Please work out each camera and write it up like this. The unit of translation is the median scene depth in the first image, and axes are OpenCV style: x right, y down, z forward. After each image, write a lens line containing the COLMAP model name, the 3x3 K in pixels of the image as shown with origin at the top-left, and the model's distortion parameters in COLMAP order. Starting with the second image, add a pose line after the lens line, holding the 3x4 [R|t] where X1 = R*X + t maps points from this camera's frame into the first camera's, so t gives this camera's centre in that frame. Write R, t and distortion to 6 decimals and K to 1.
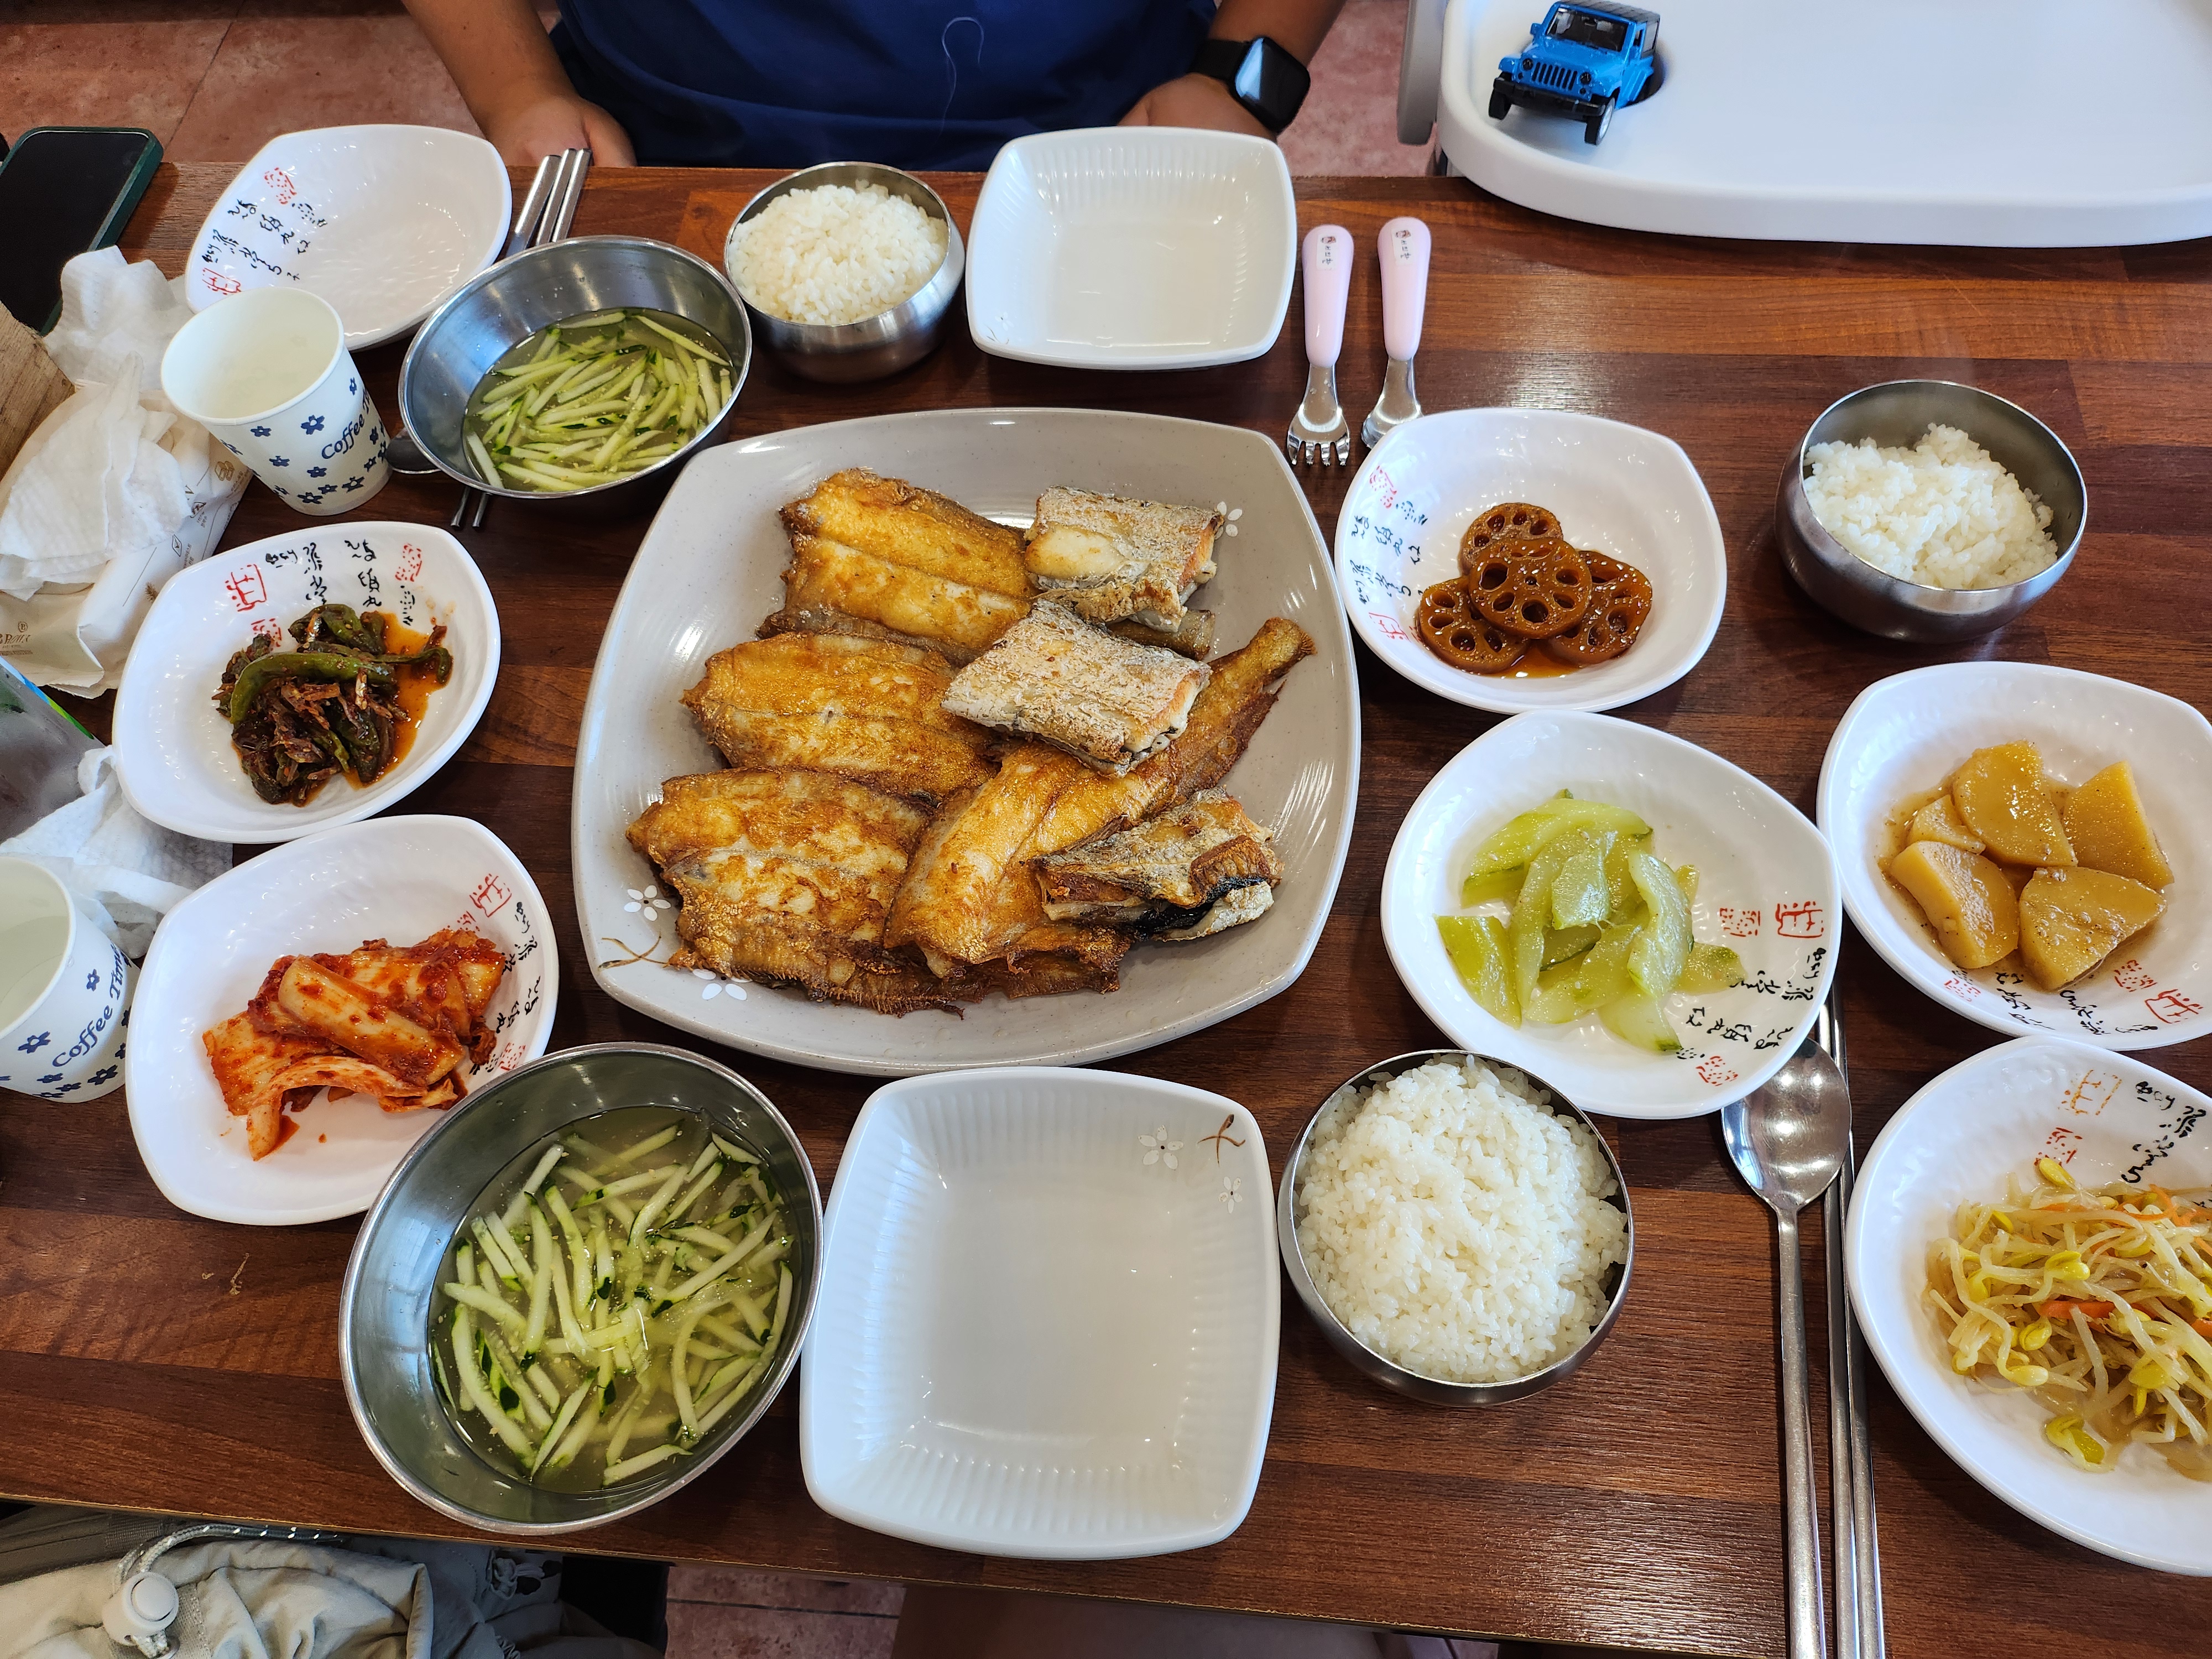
lens RADIAL K [[1536.4, 0, 1109.7], [0, 1536.4, 822.5], [0, 0, 1]] dist [0.002634, -0.009528]
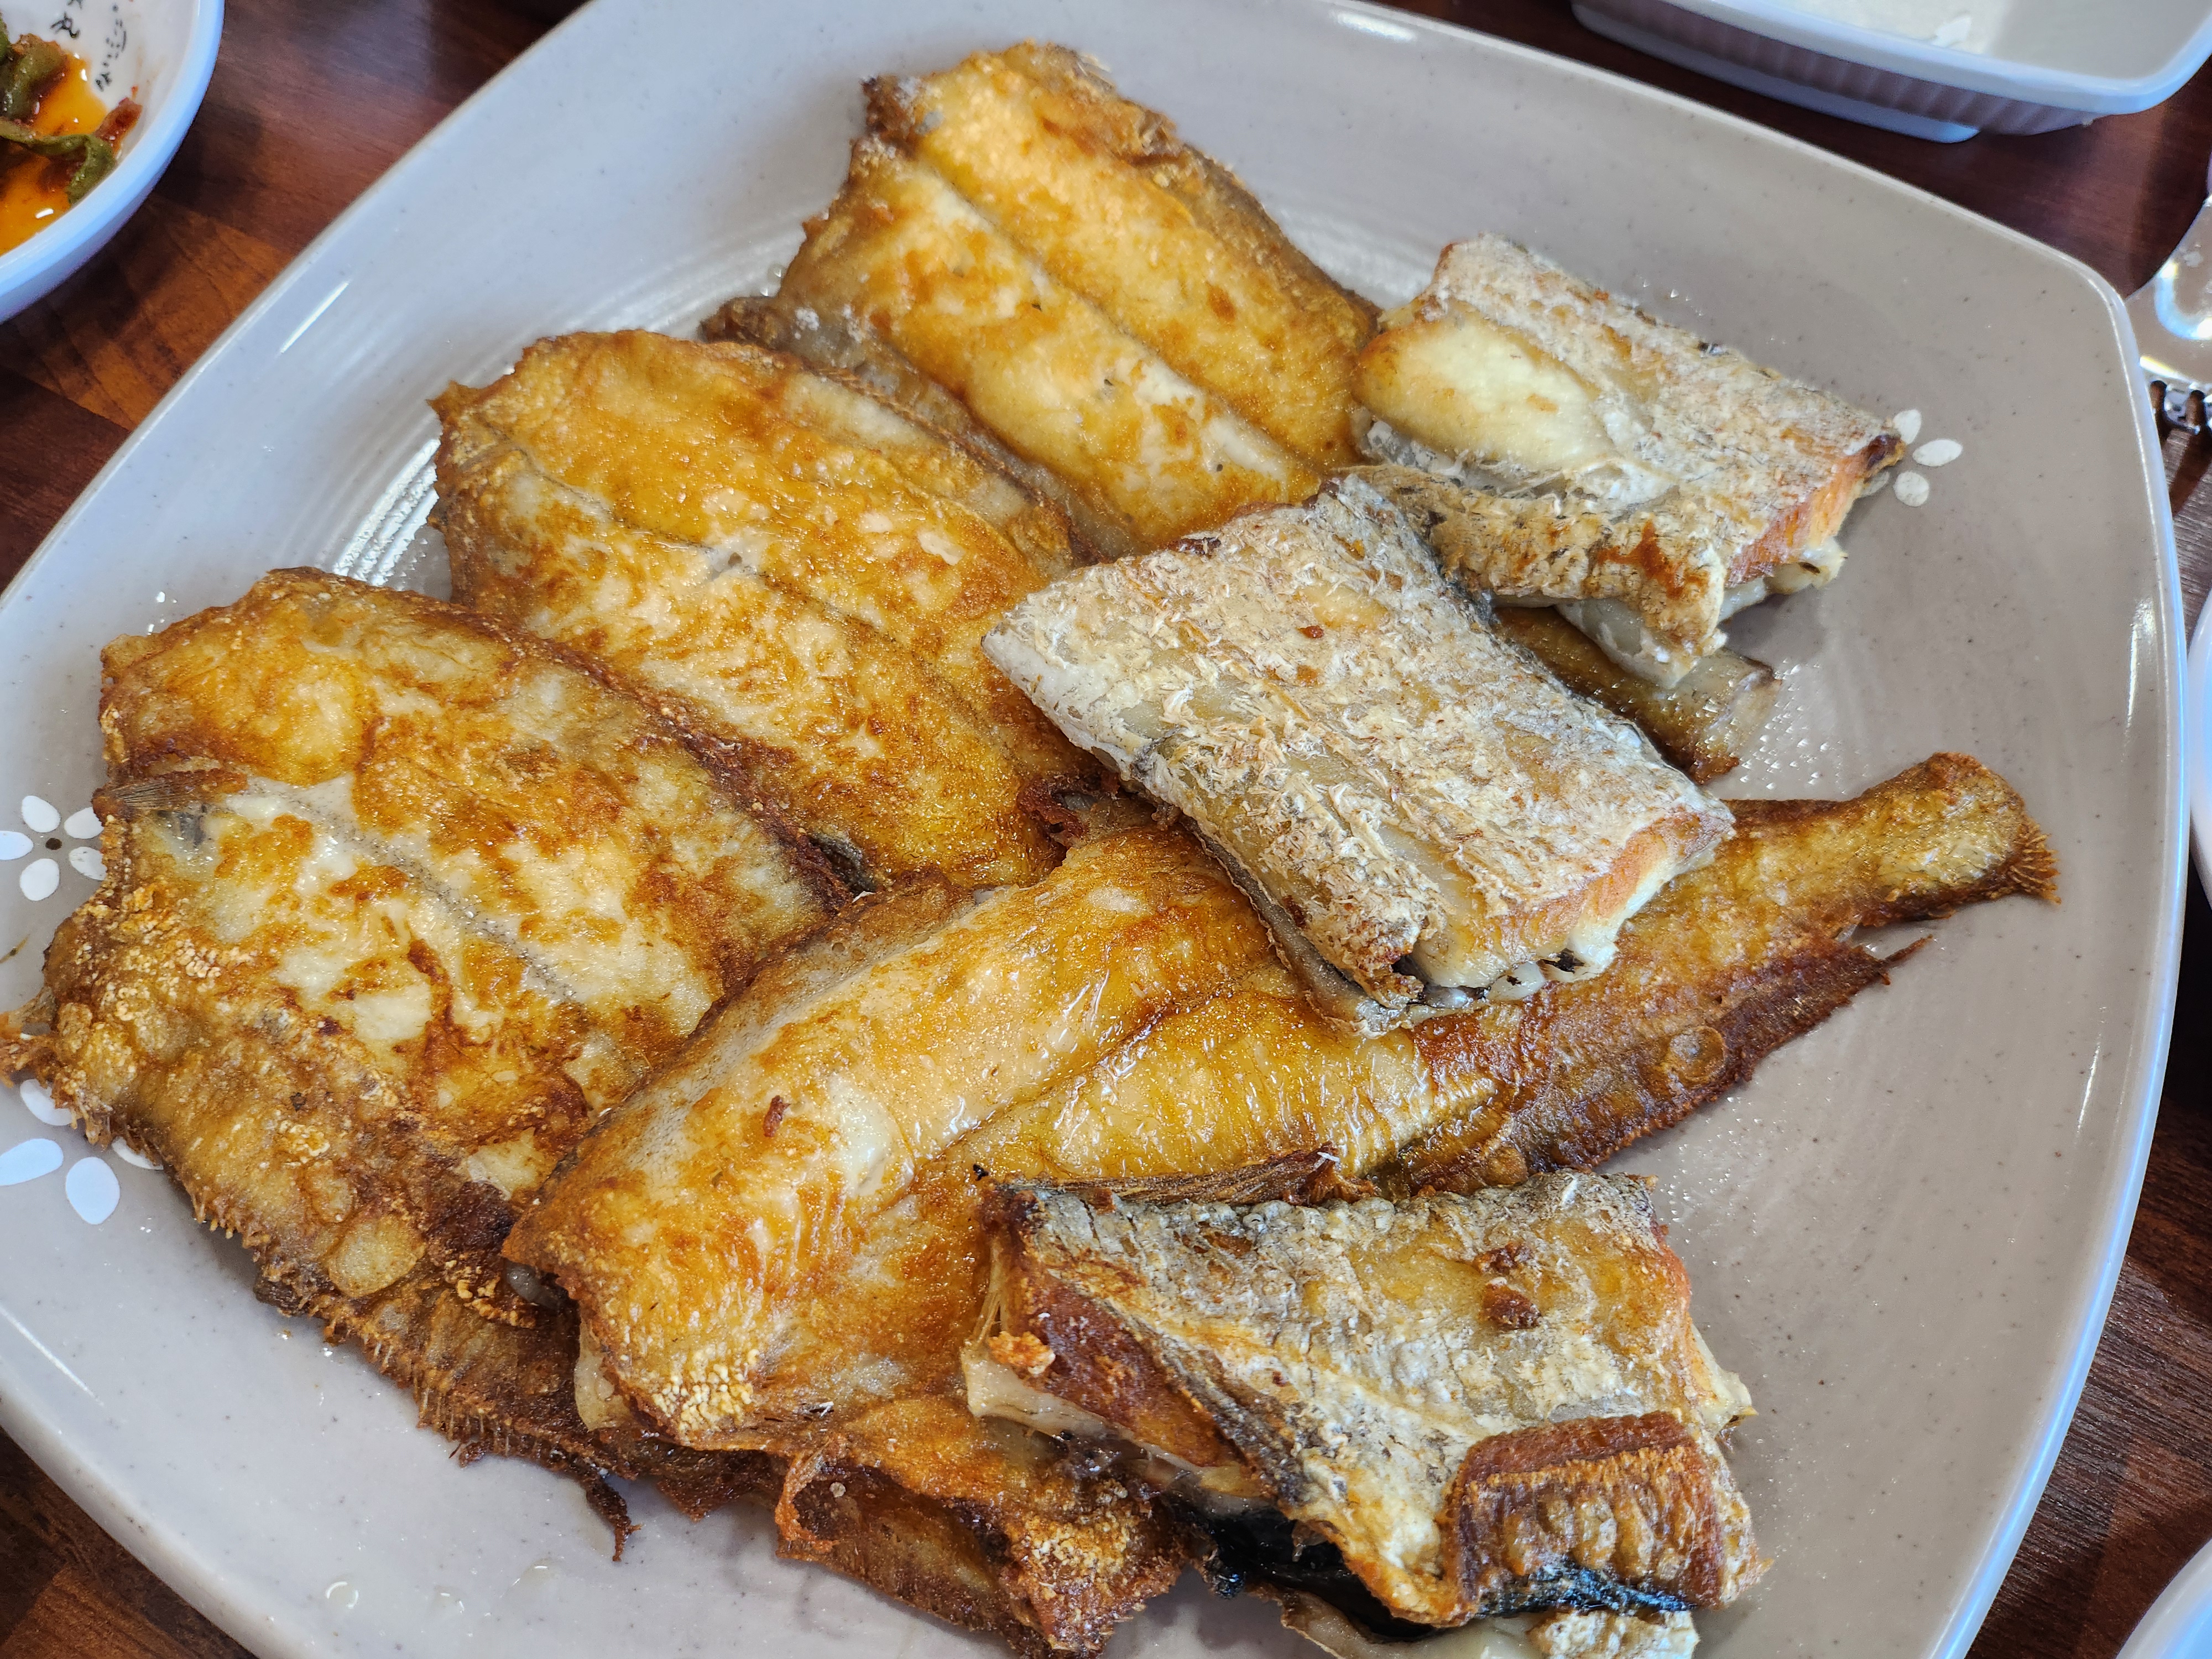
lens RADIAL K [[1536.4, 0, 1106.1], [0, 1536.4, 848.4], [0, 0, 1]] dist [0.002634, -0.009528]
pose [[0.910704, 0.381541, -0.158254, -0.006409], [-0.375110, 0.924342, 0.069889, -0.067019], [0.172946, -0.004285, 0.984922, 0.642530]]
